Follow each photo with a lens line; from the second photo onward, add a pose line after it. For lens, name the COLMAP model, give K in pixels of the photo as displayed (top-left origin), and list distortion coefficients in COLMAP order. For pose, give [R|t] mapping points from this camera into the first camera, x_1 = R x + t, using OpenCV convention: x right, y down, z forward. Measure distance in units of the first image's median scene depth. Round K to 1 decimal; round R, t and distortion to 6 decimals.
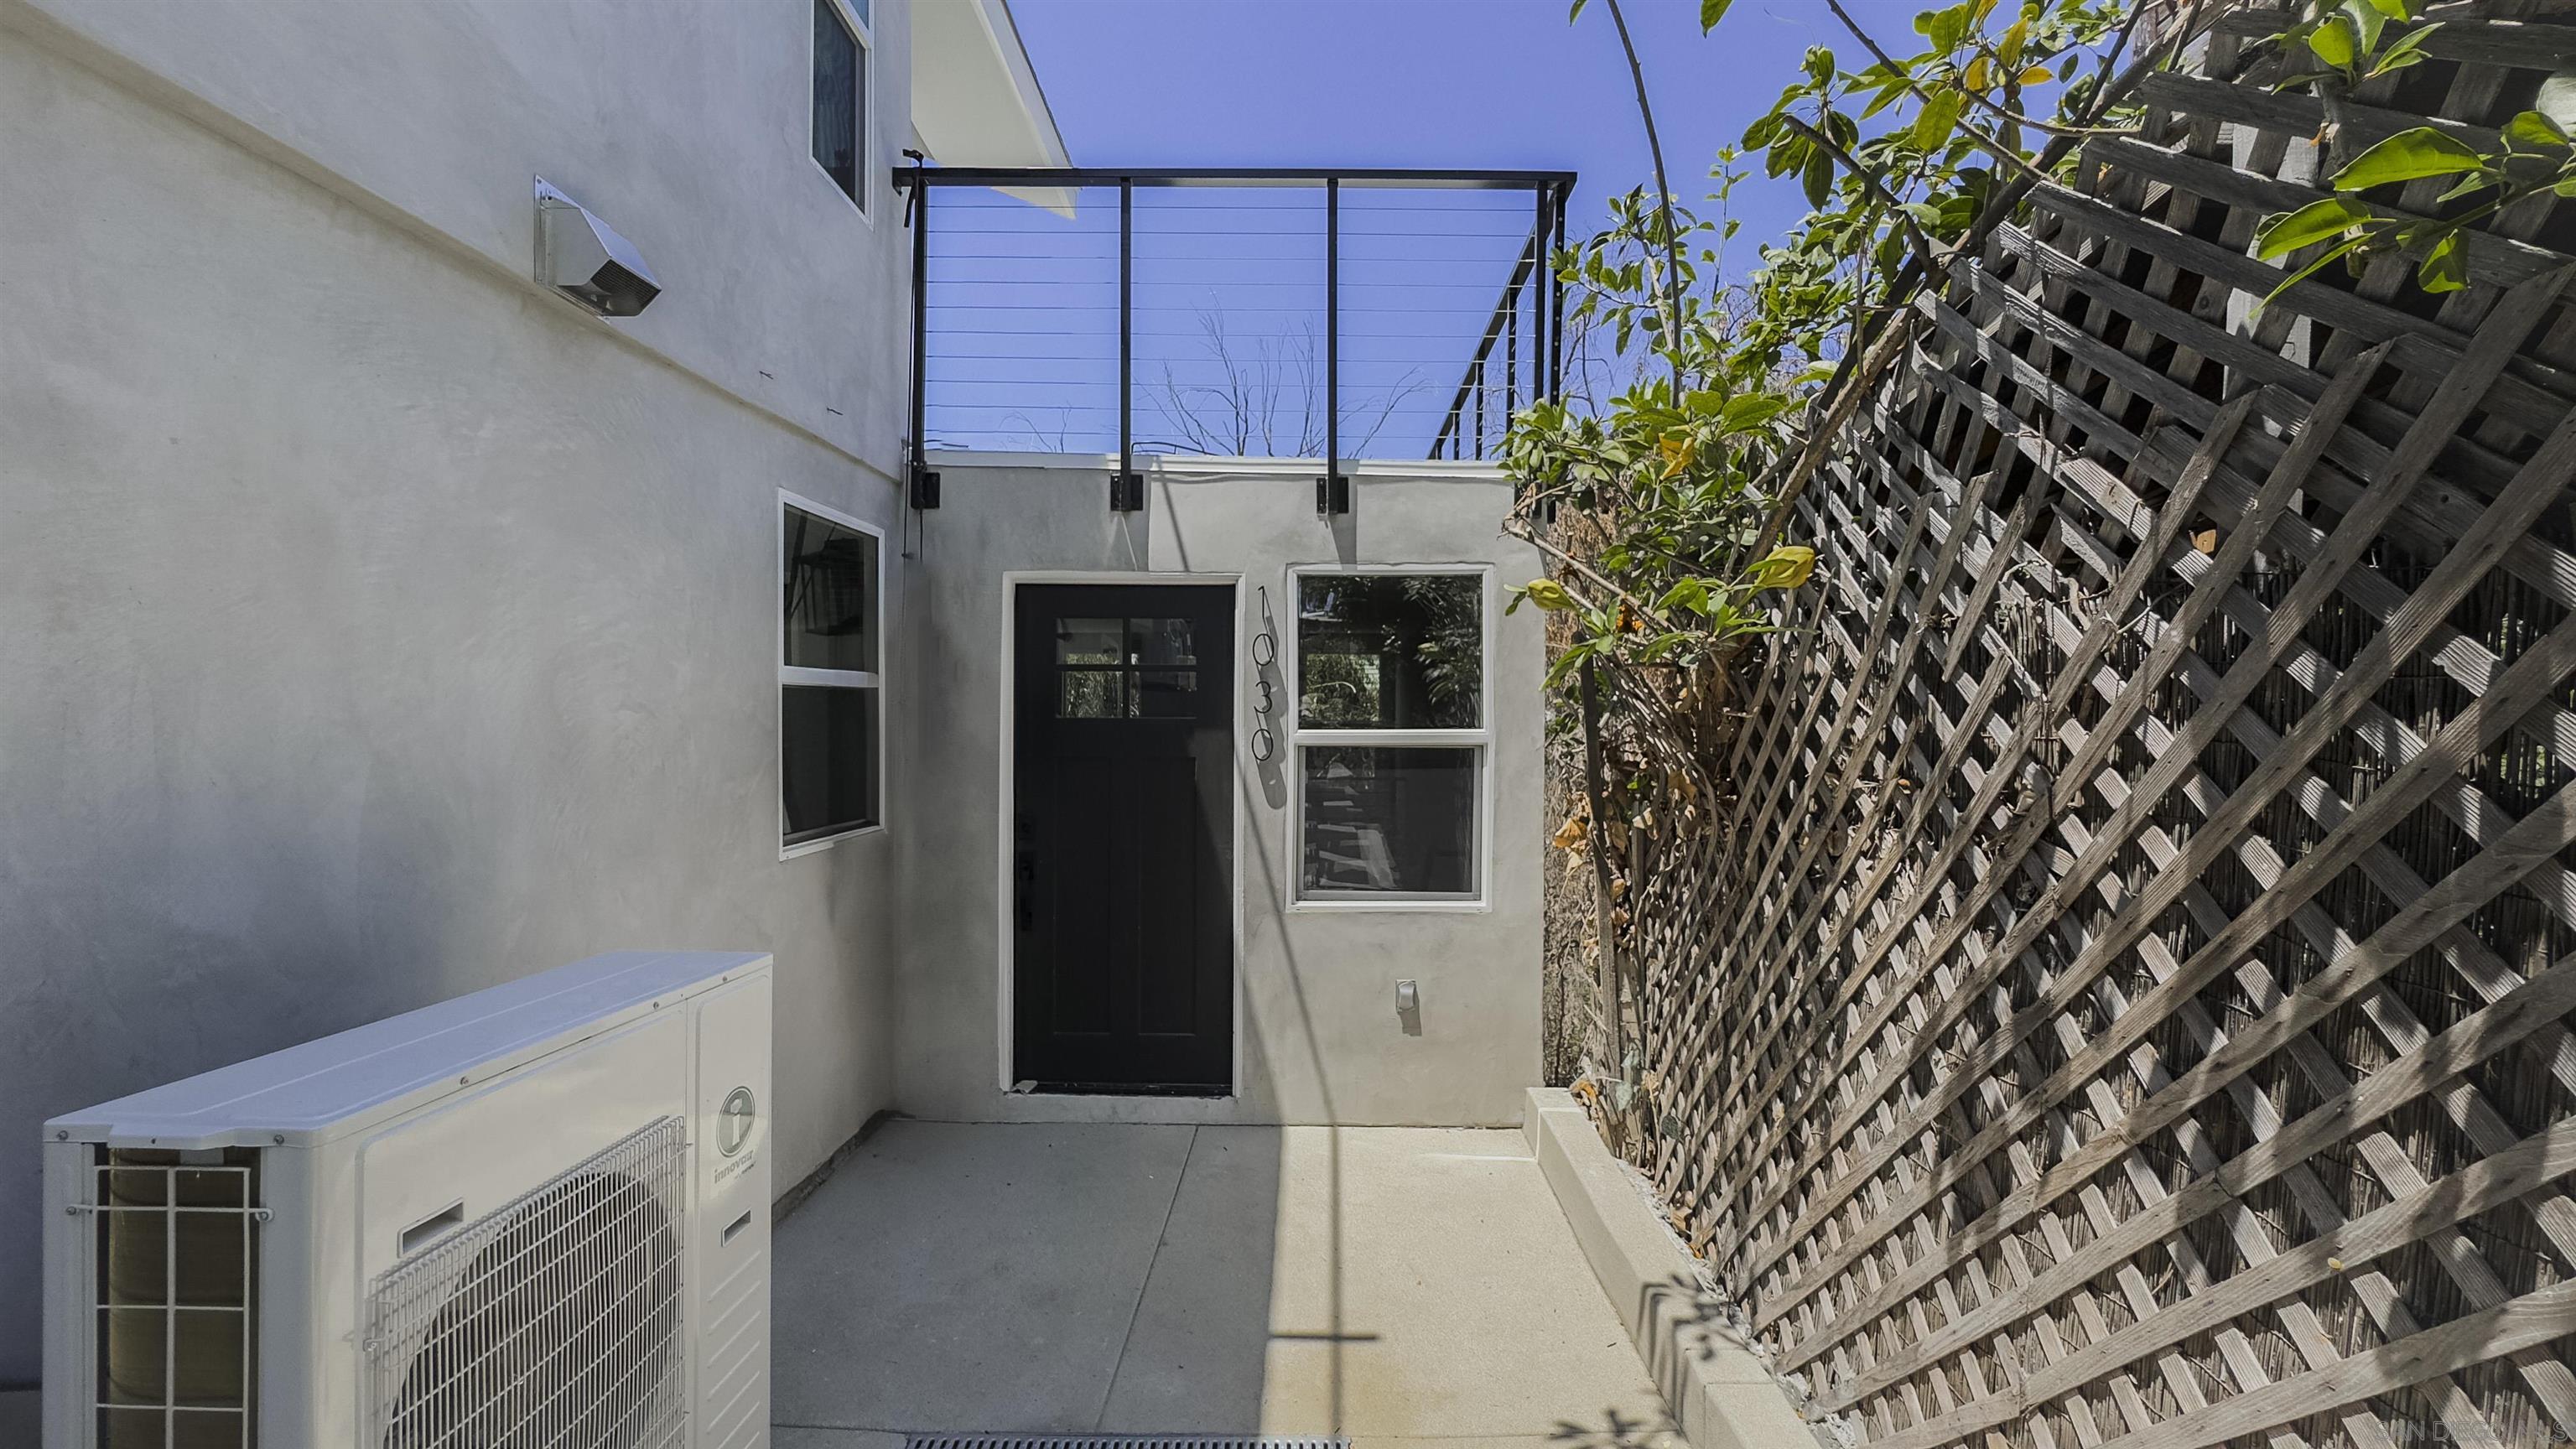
lens RADIAL K [[1024.1, 0, 1288.0], [0, 1024.1, 724.5], [0, 0, 1]] dist [-0.005146, -0.000531]
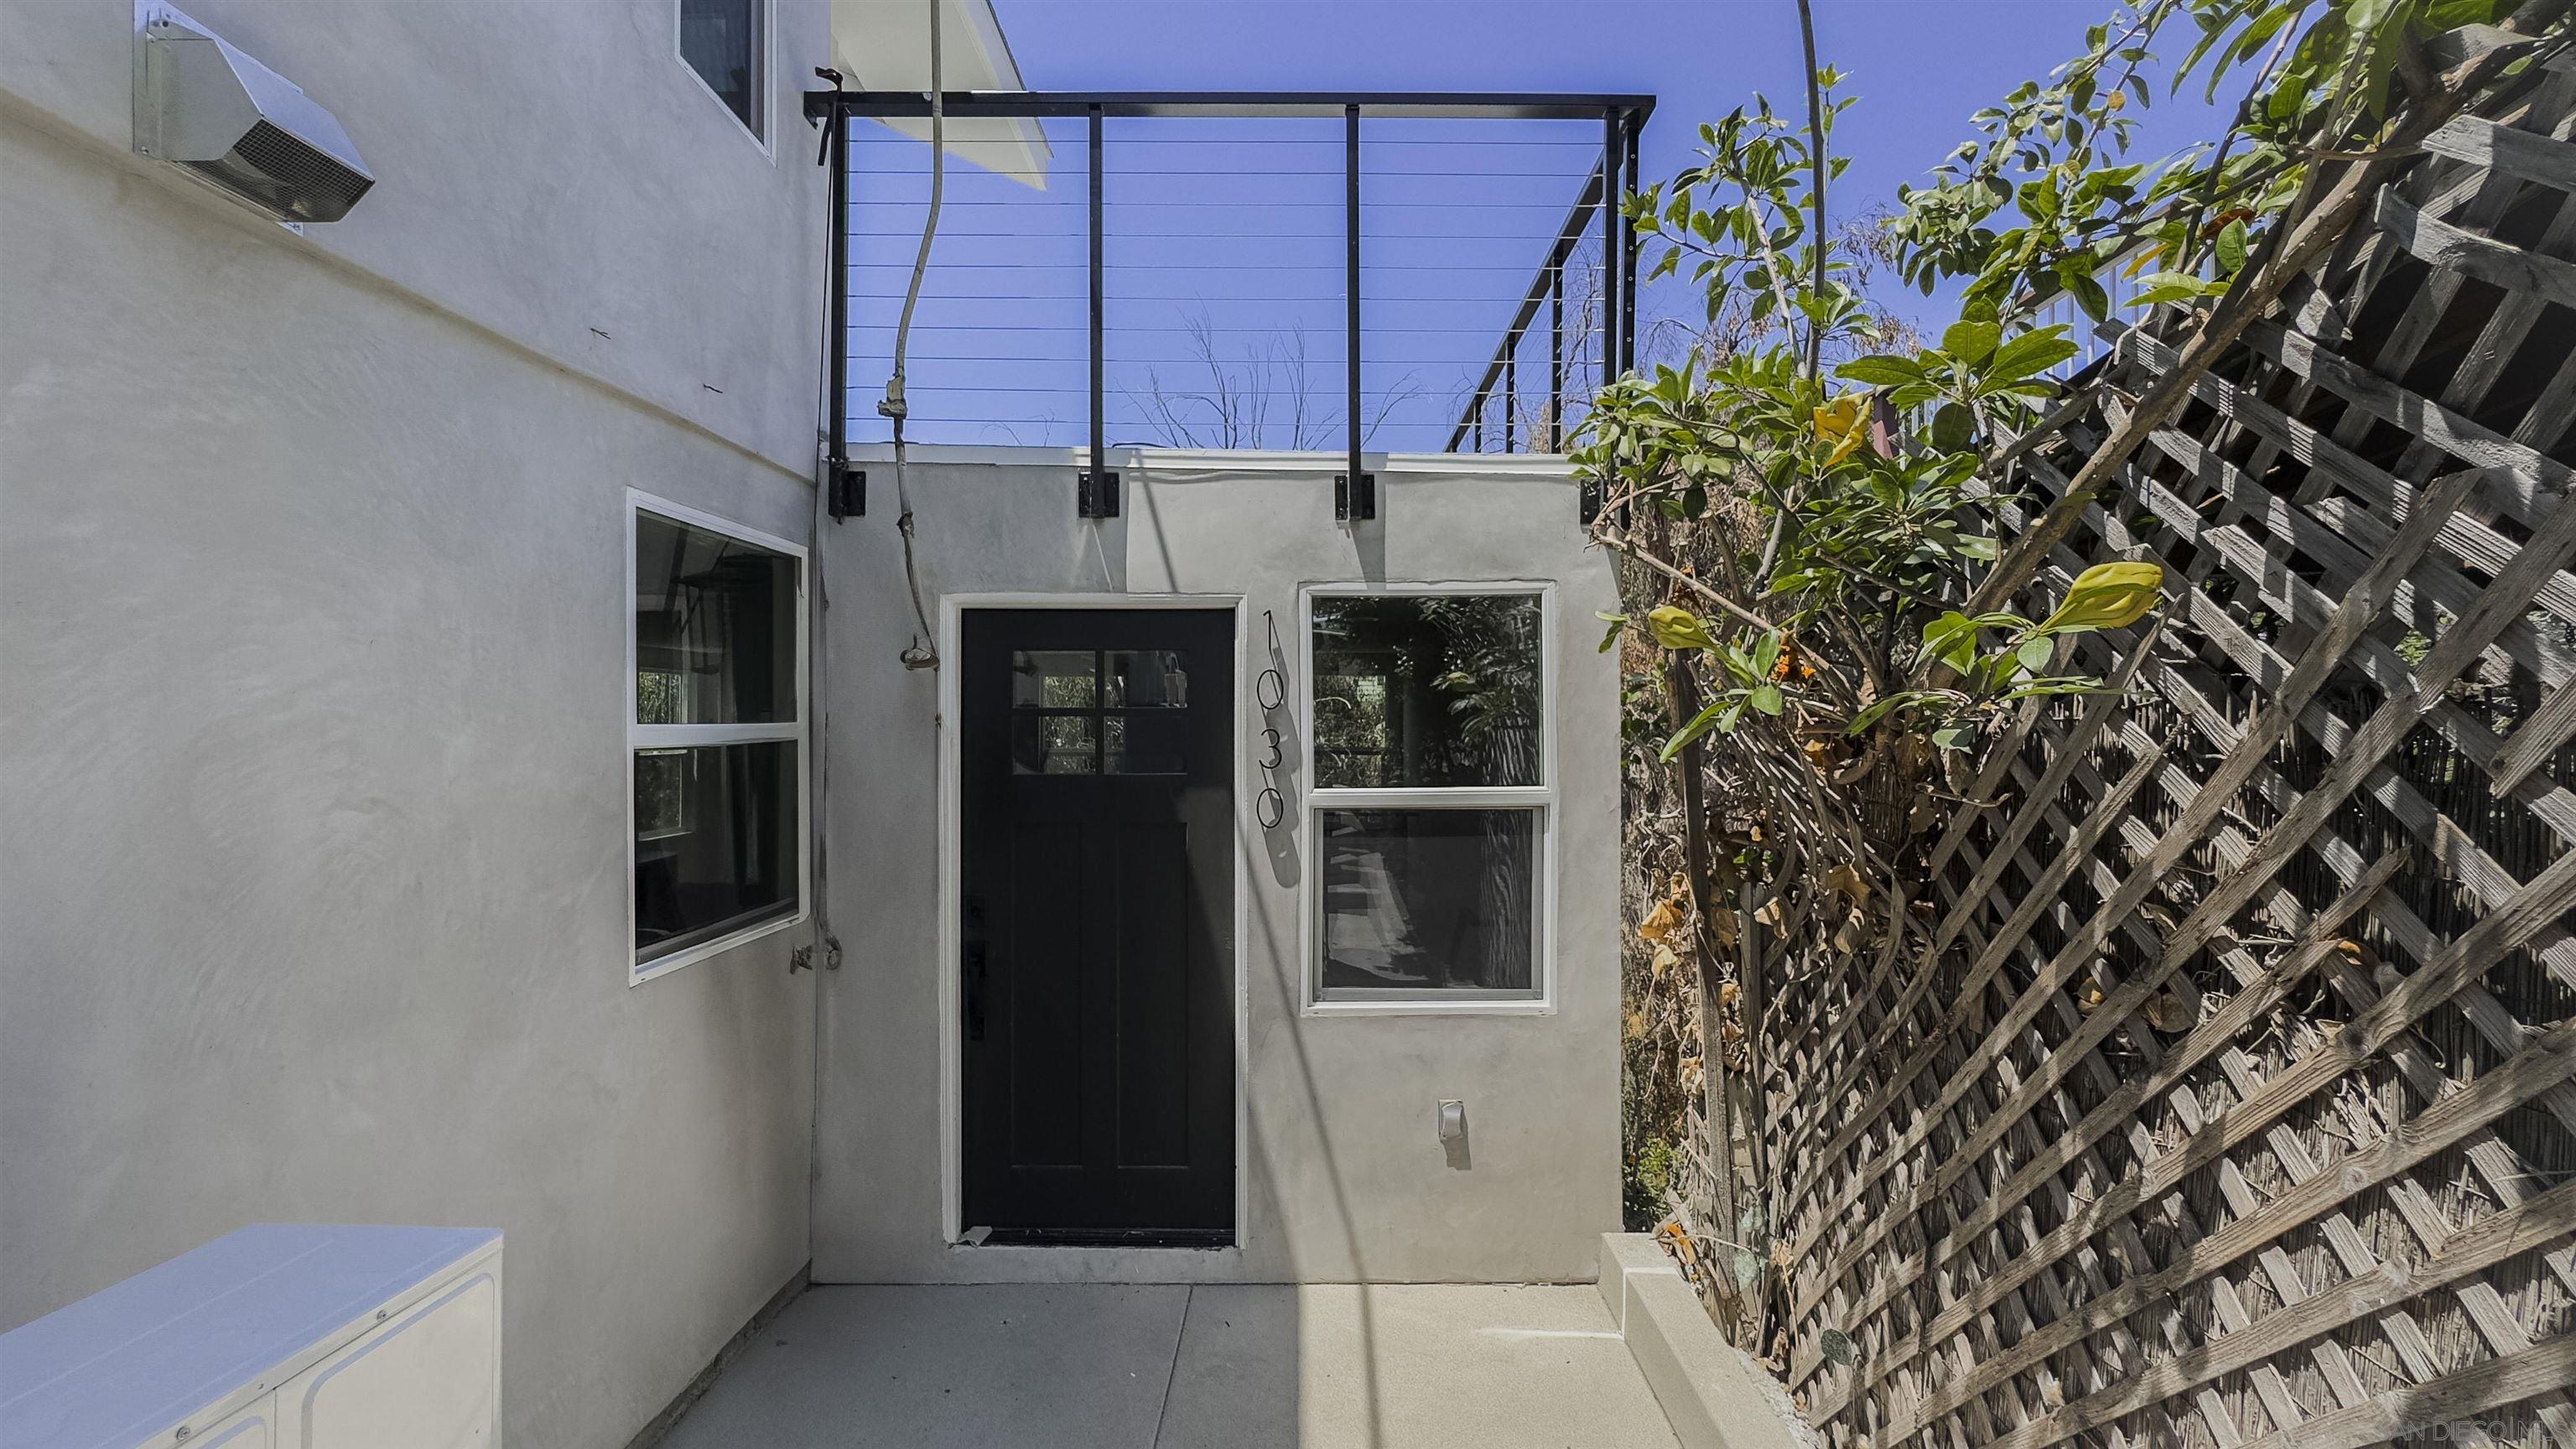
lens RADIAL K [[1024.1, 0, 1288.0], [0, 1024.1, 724.5], [0, 0, 1]] dist [-0.005146, -0.000531]
pose [[0.999920, -0.006784, 0.010672, -0.019289], [0.006896, 0.999922, -0.010442, -0.037812], [-0.010600, 0.010515, 0.999889, 0.201309]]
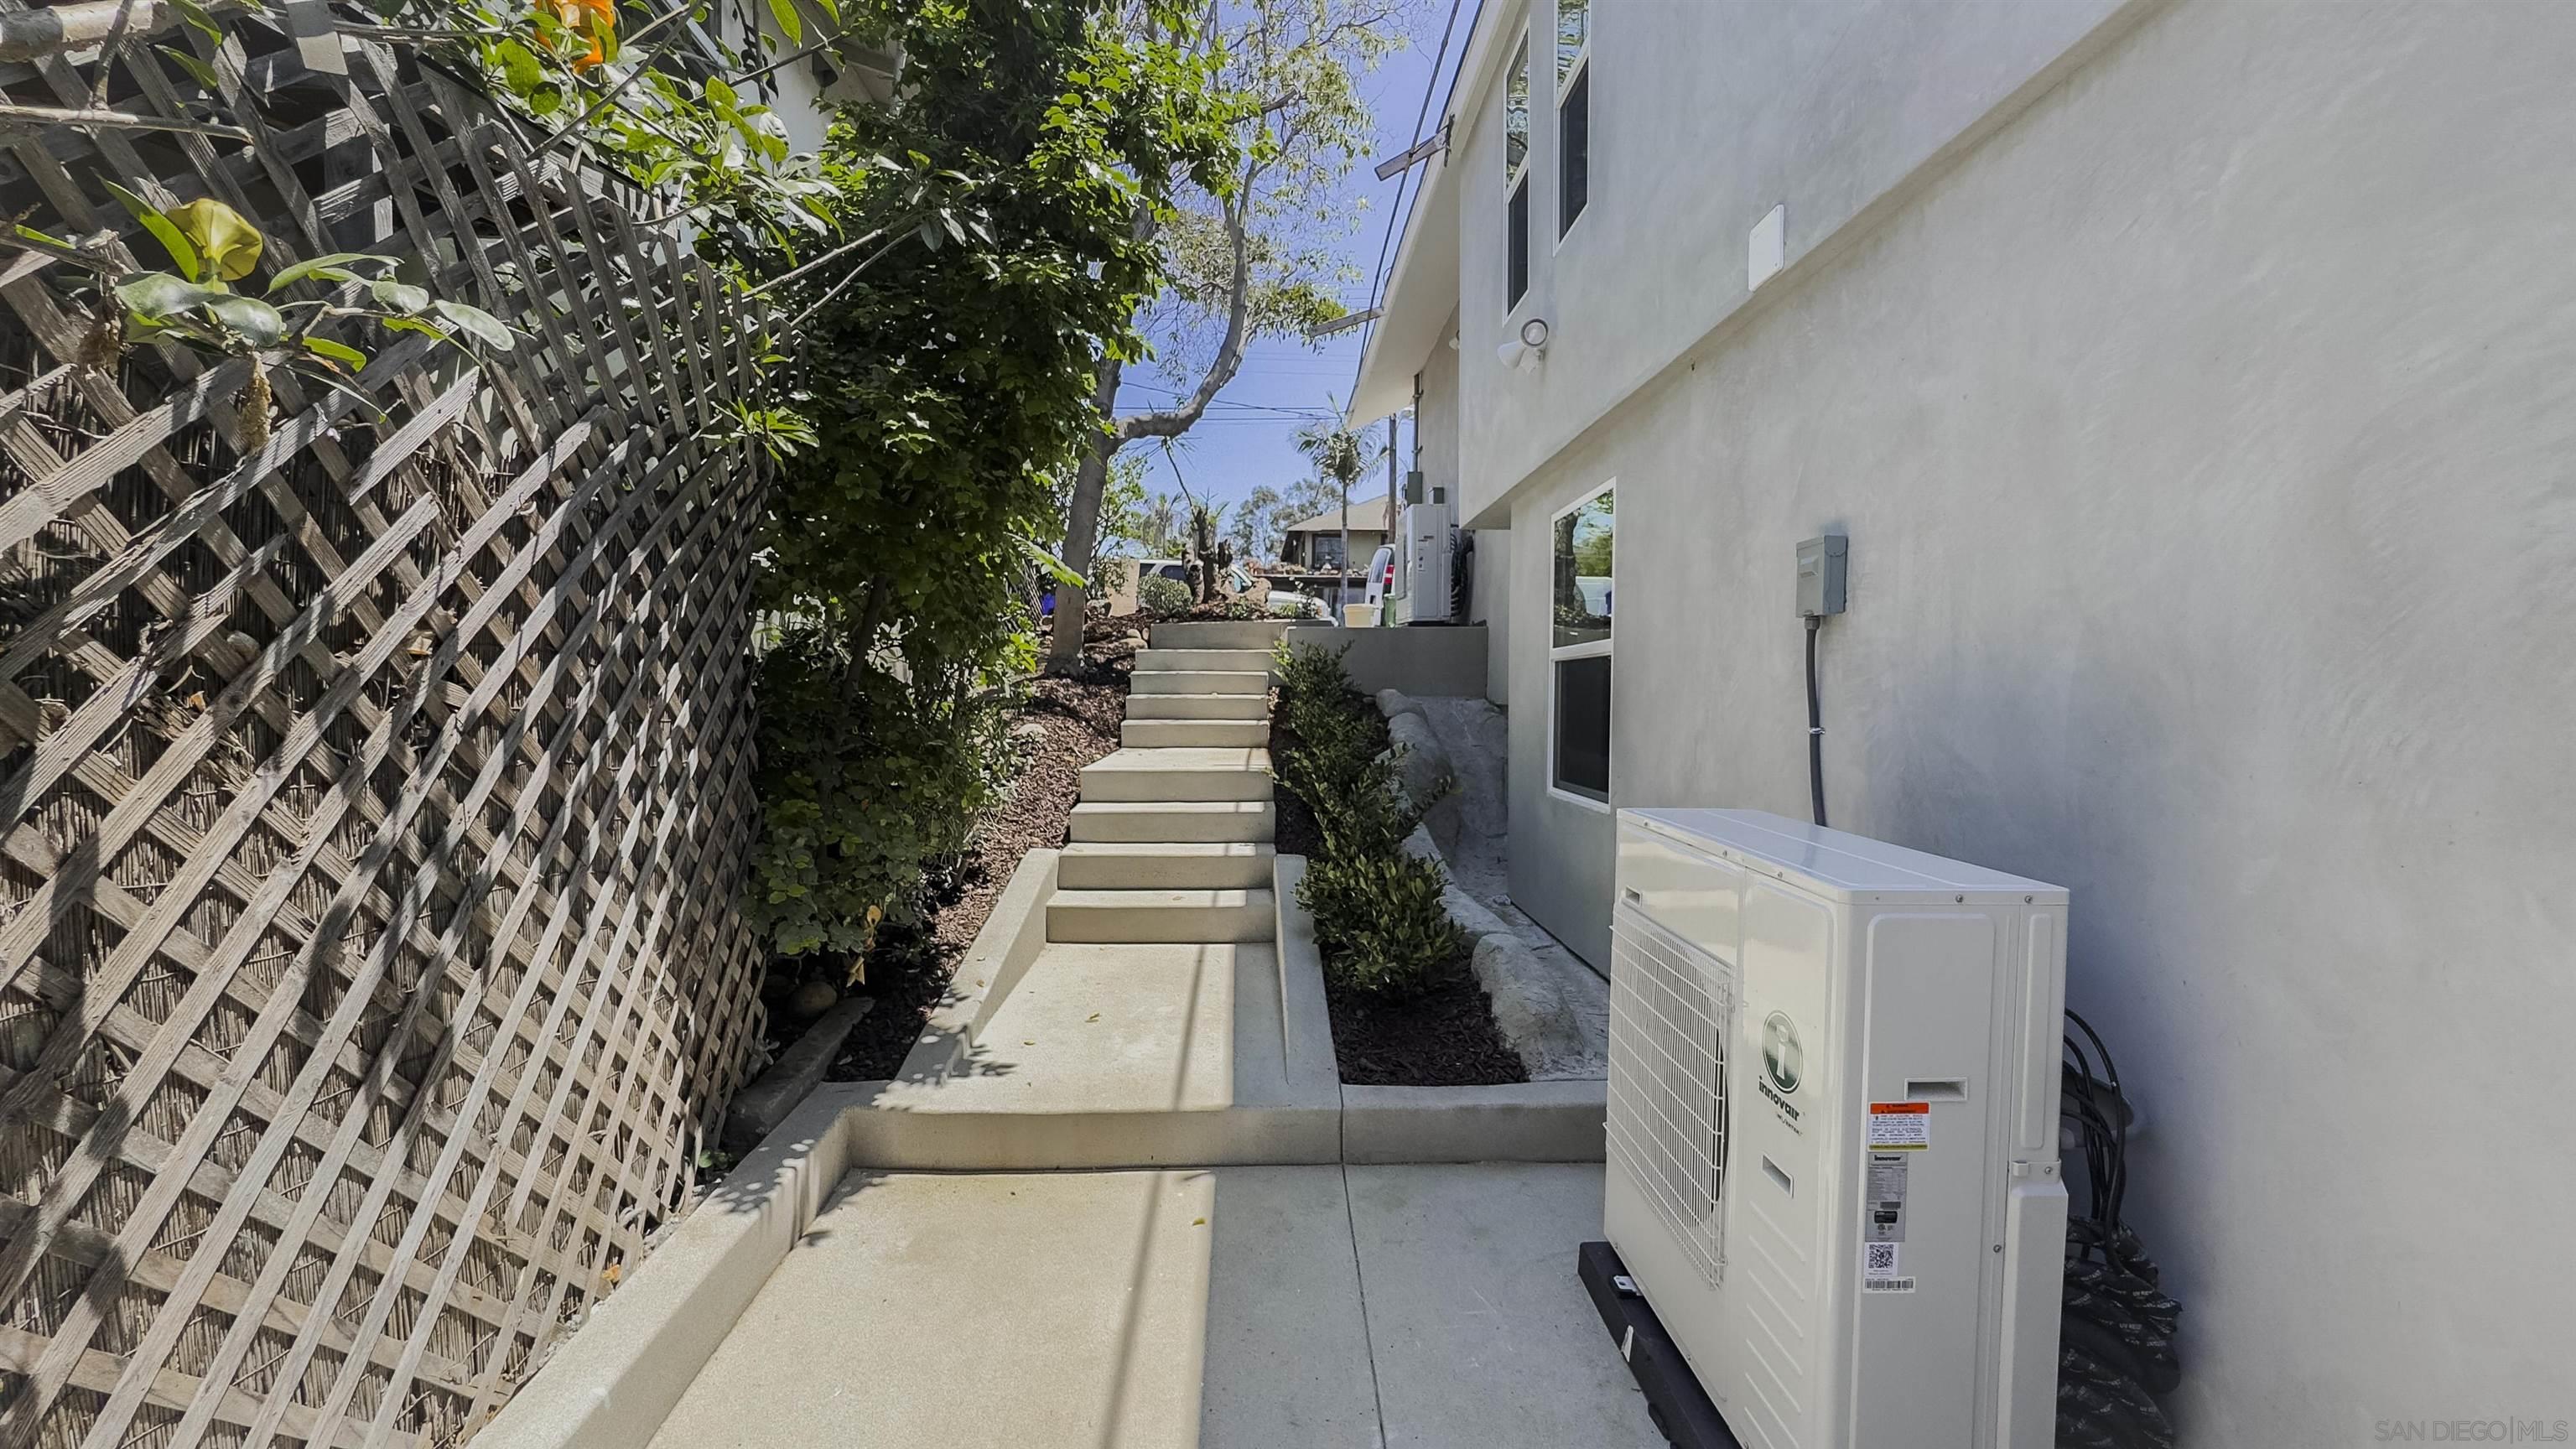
lens RADIAL K [[1024.1, 0, 1288.0], [0, 1024.1, 724.5], [0, 0, 1]] dist [-0.005146, -0.000531]
pose [[-0.996726, -0.007615, -0.080495, -0.033380], [-0.010146, 0.999465, 0.031090, 0.048163], [0.080215, 0.031805, -0.996270, 0.885517]]
